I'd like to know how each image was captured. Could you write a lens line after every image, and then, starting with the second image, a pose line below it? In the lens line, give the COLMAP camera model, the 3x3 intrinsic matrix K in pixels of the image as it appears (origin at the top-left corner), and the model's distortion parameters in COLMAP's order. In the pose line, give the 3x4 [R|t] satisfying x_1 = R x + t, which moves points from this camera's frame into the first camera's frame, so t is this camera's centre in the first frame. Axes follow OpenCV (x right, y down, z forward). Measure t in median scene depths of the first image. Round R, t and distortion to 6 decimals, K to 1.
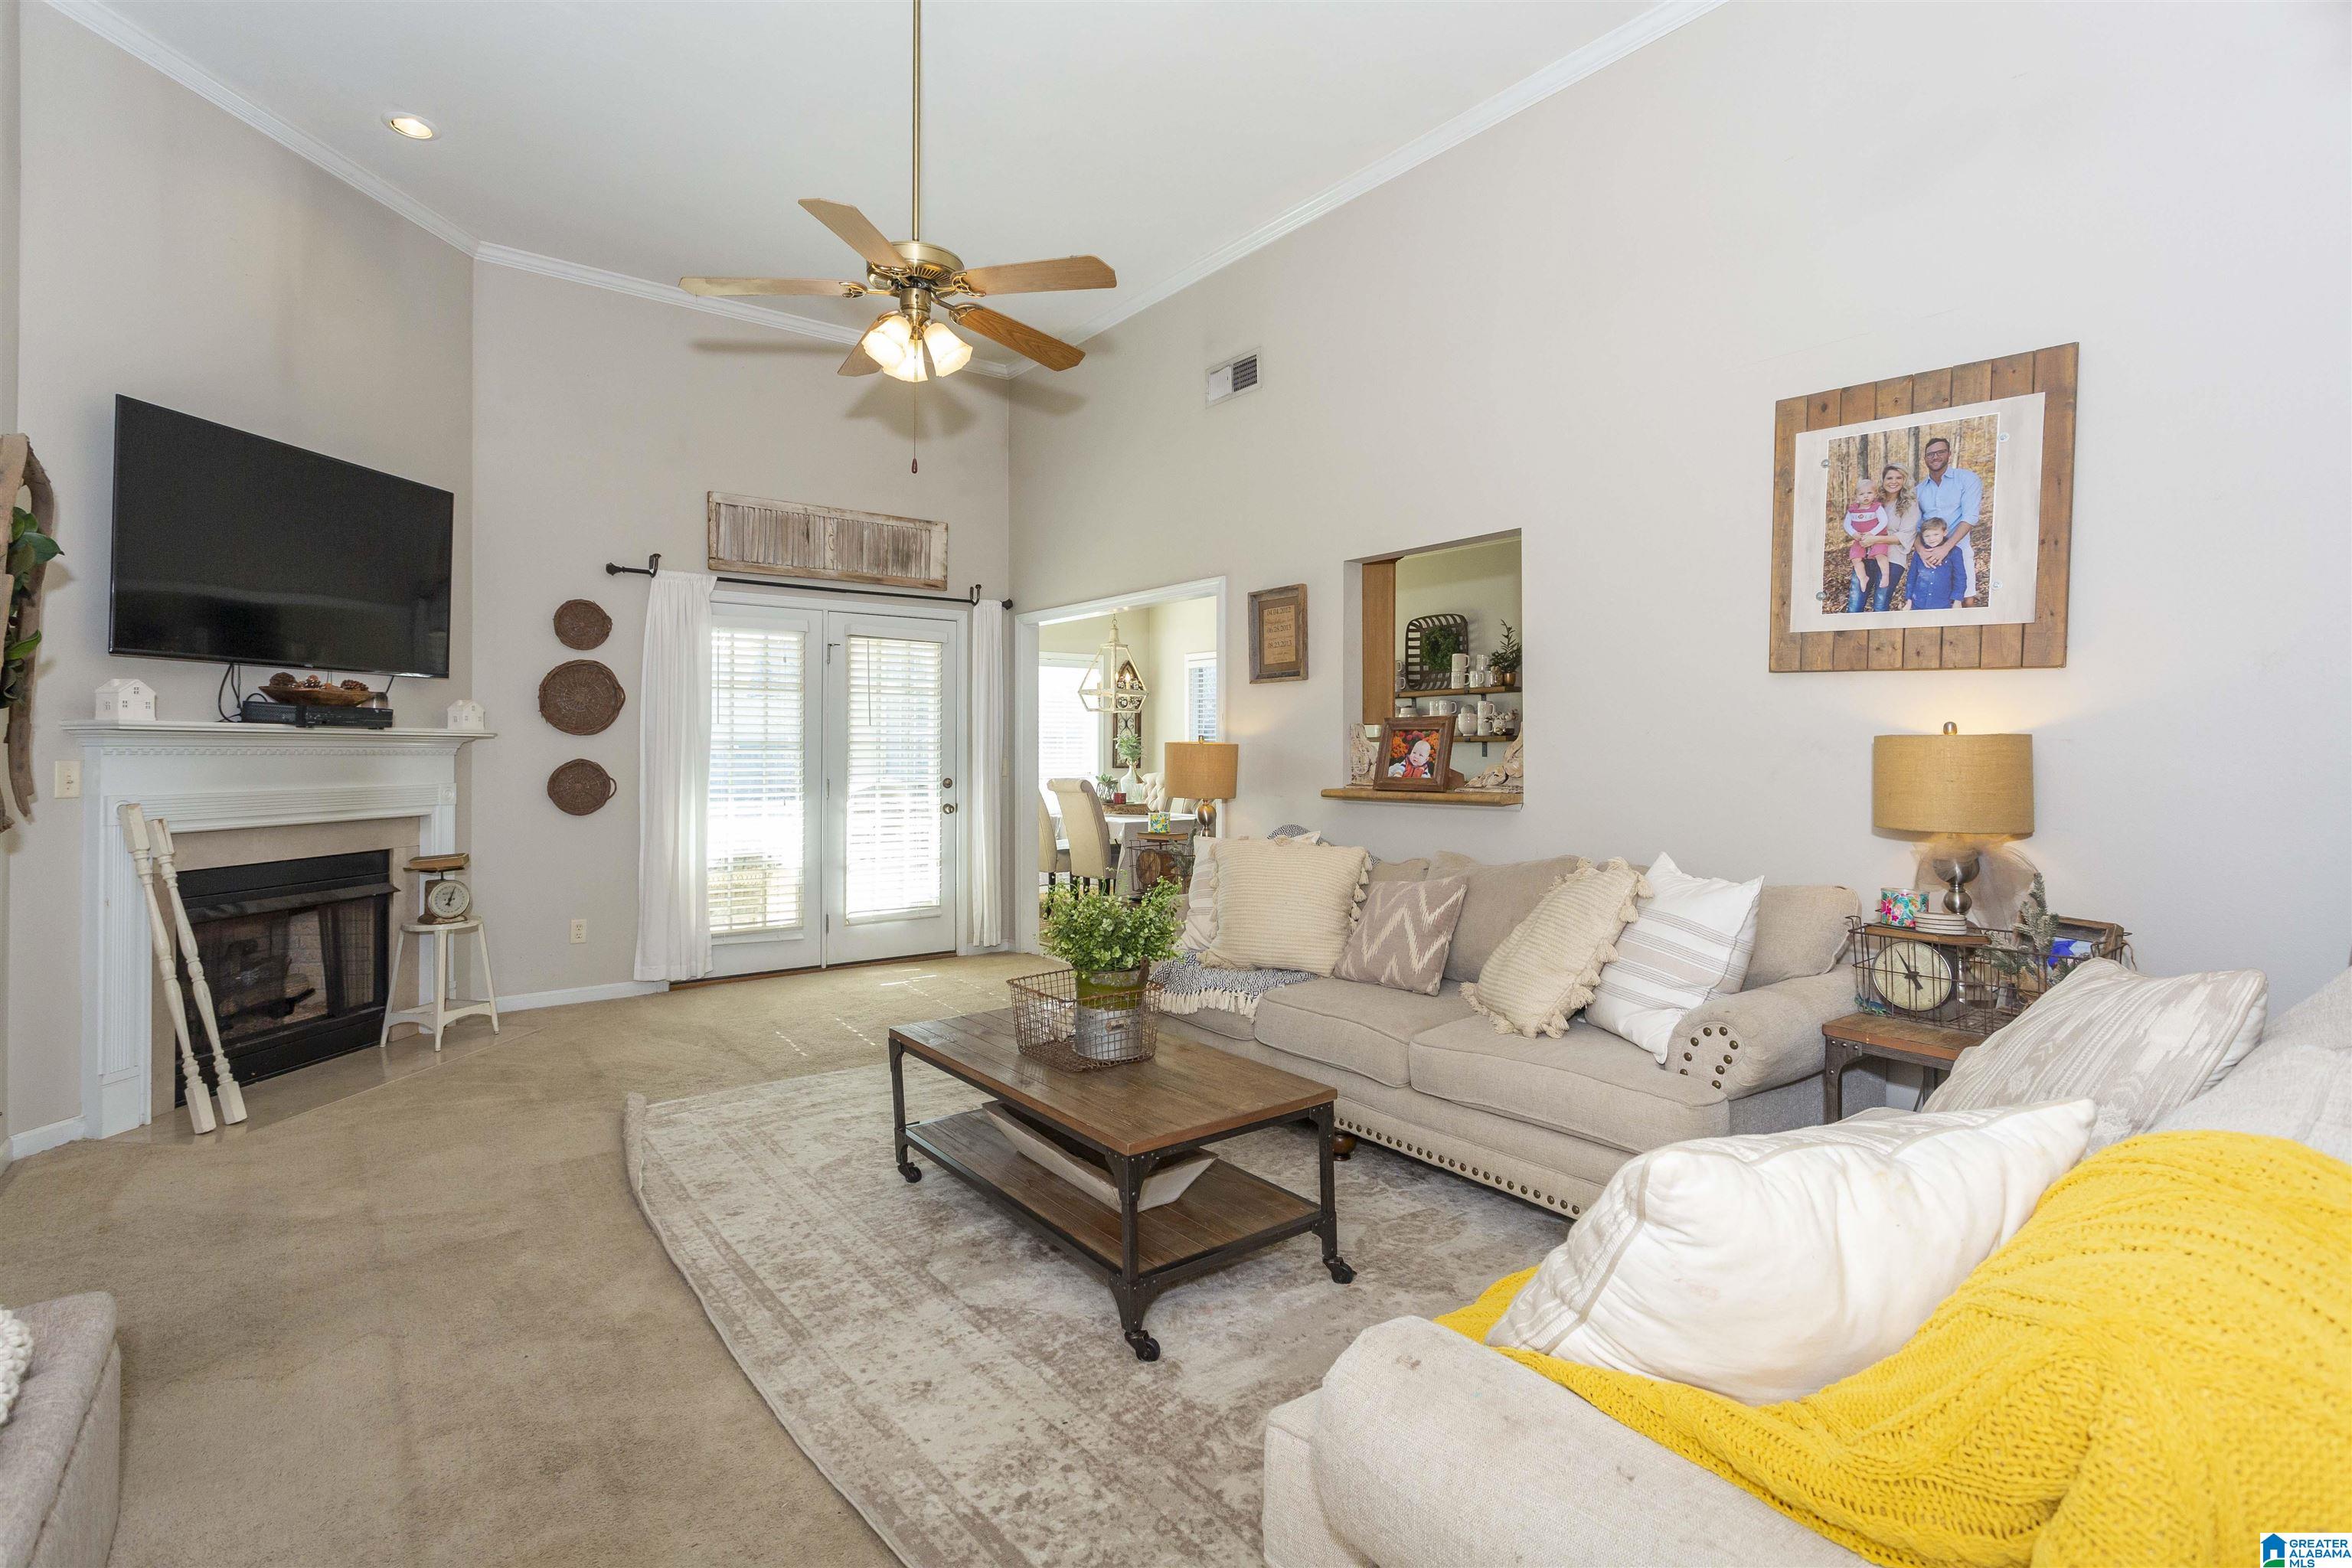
lens RADIAL K [[1139.0, 0, 1175.2], [0, 1139.0, 748.0], [0, 0, 1]] dist [0.016796, -0.000223]
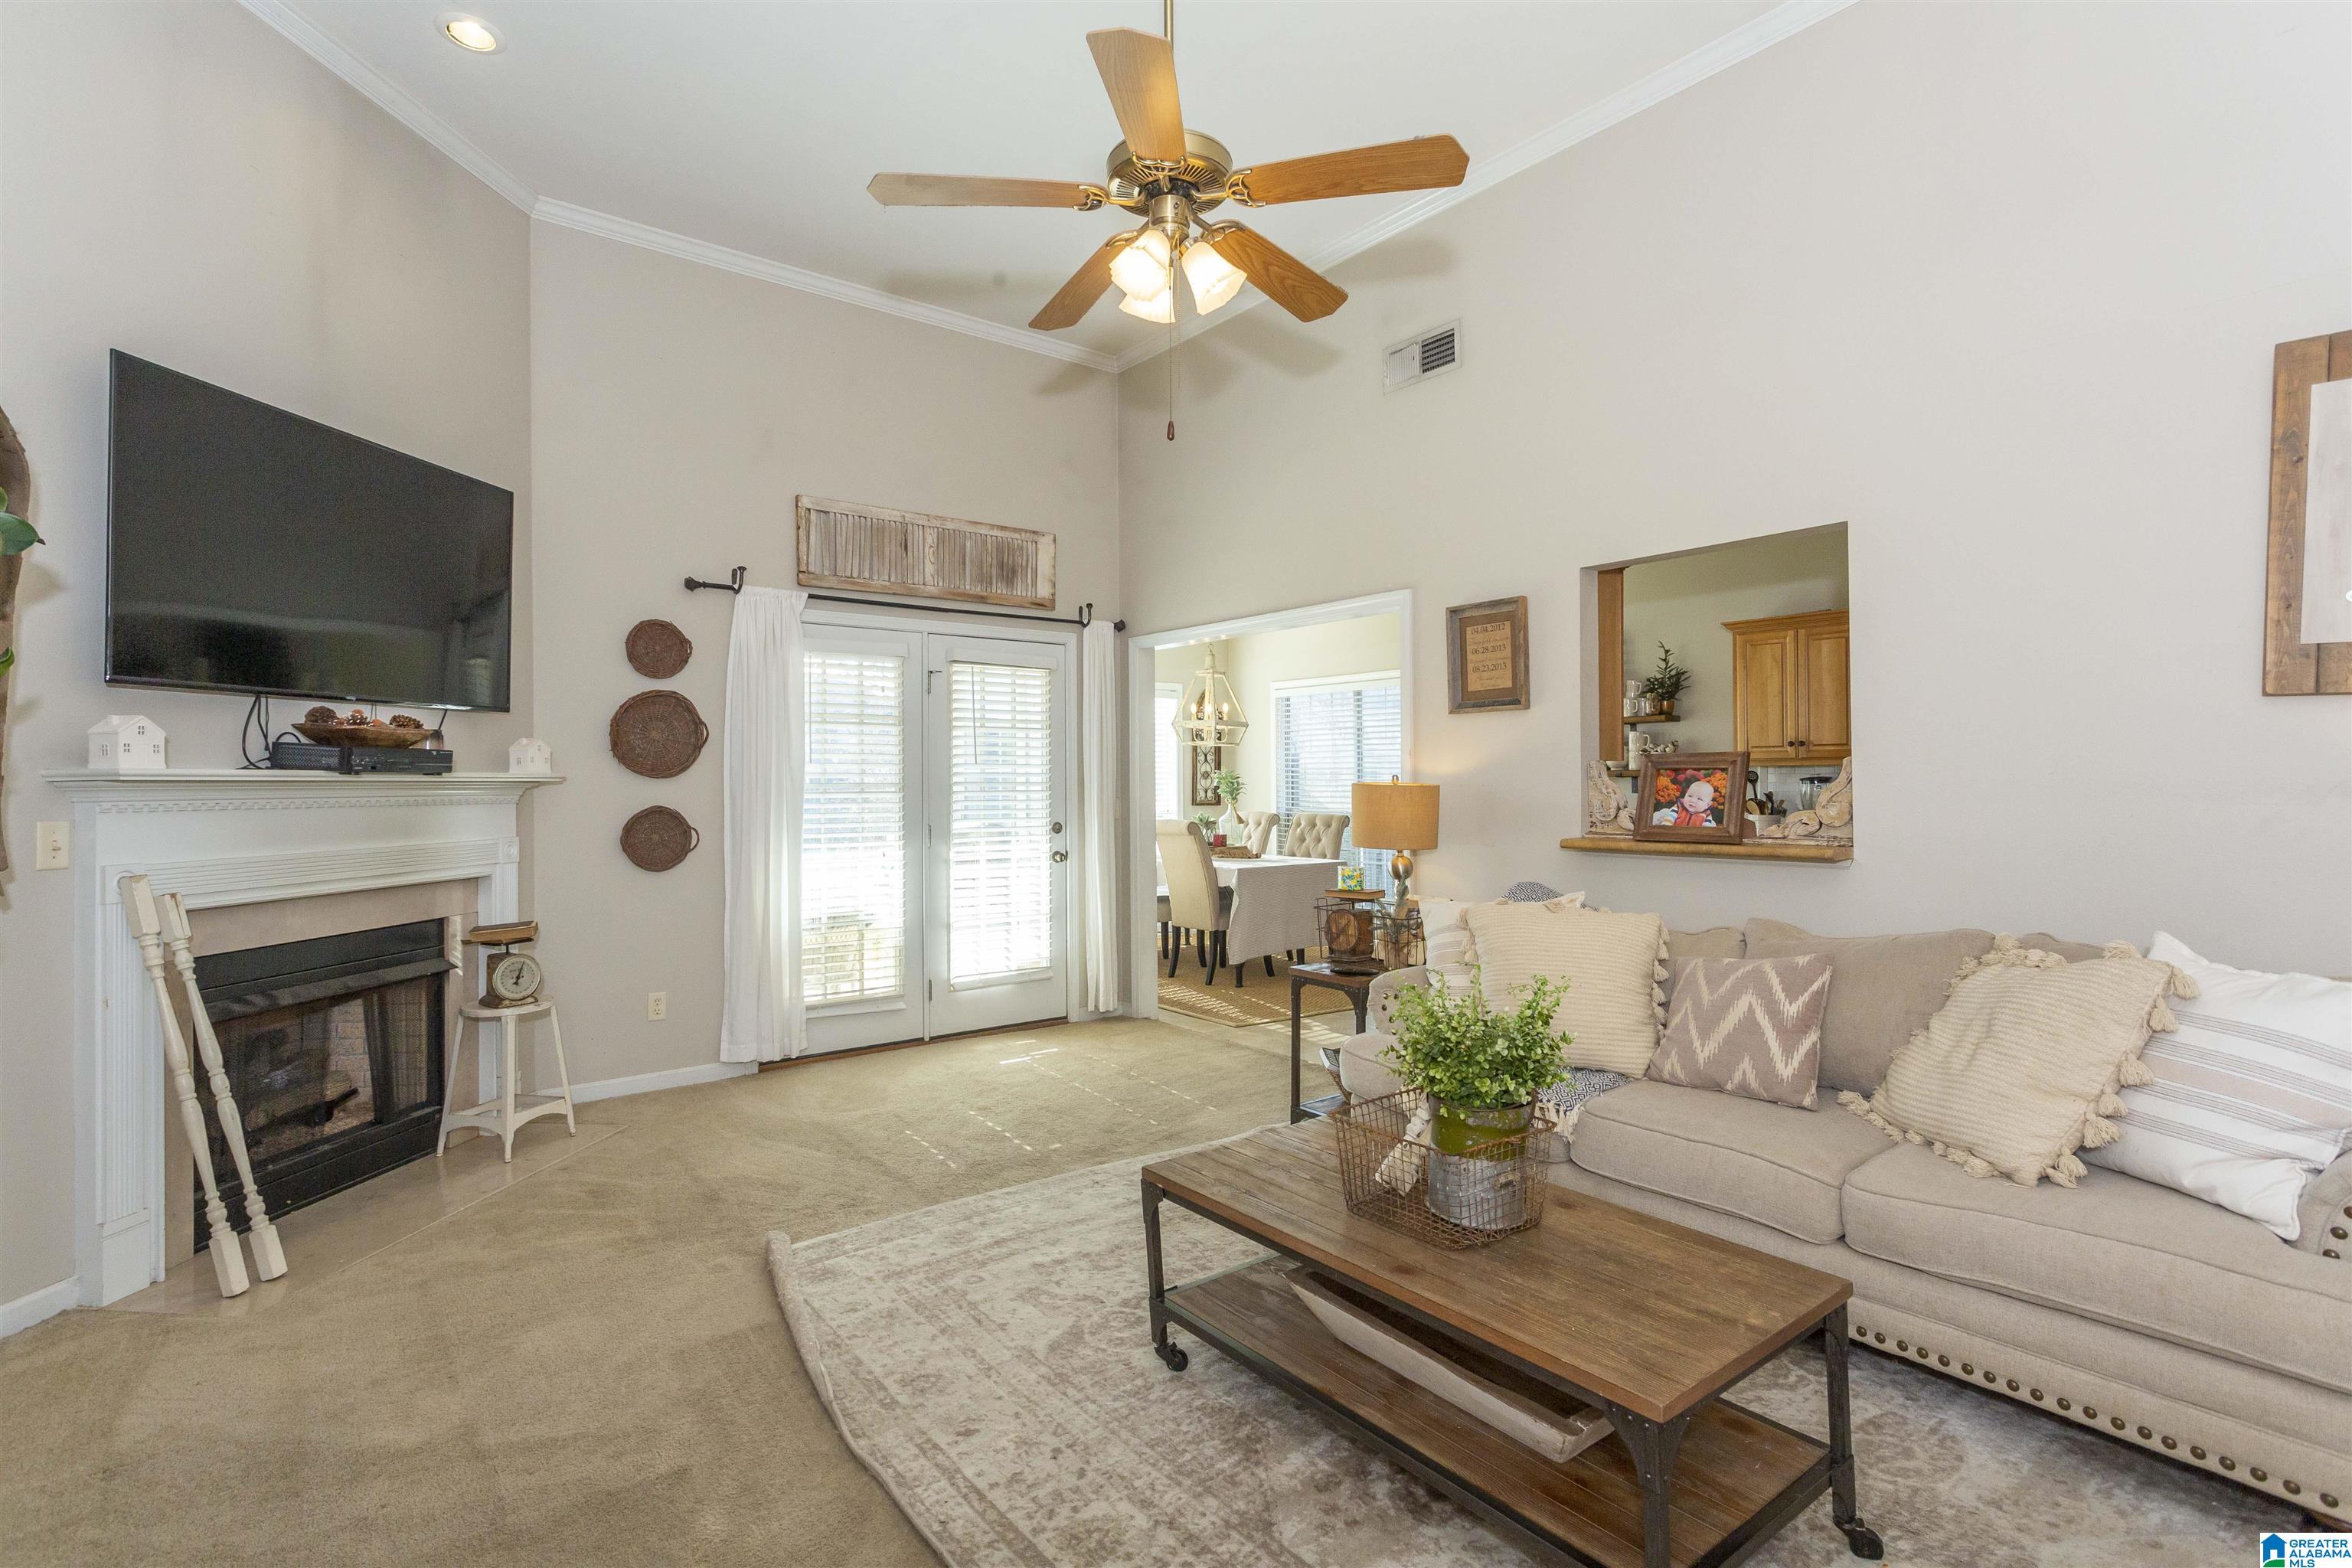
lens RADIAL K [[1123.1, 0, 1176.0], [0, 1123.1, 784.0], [0, 0, 1]] dist [0.011486, 0.001317]
pose [[0.999861, -0.005833, 0.015631, -0.187266], [0.005741, 0.999966, 0.005934, -0.012376], [-0.015665, -0.005843, 0.999860, 0.195289]]
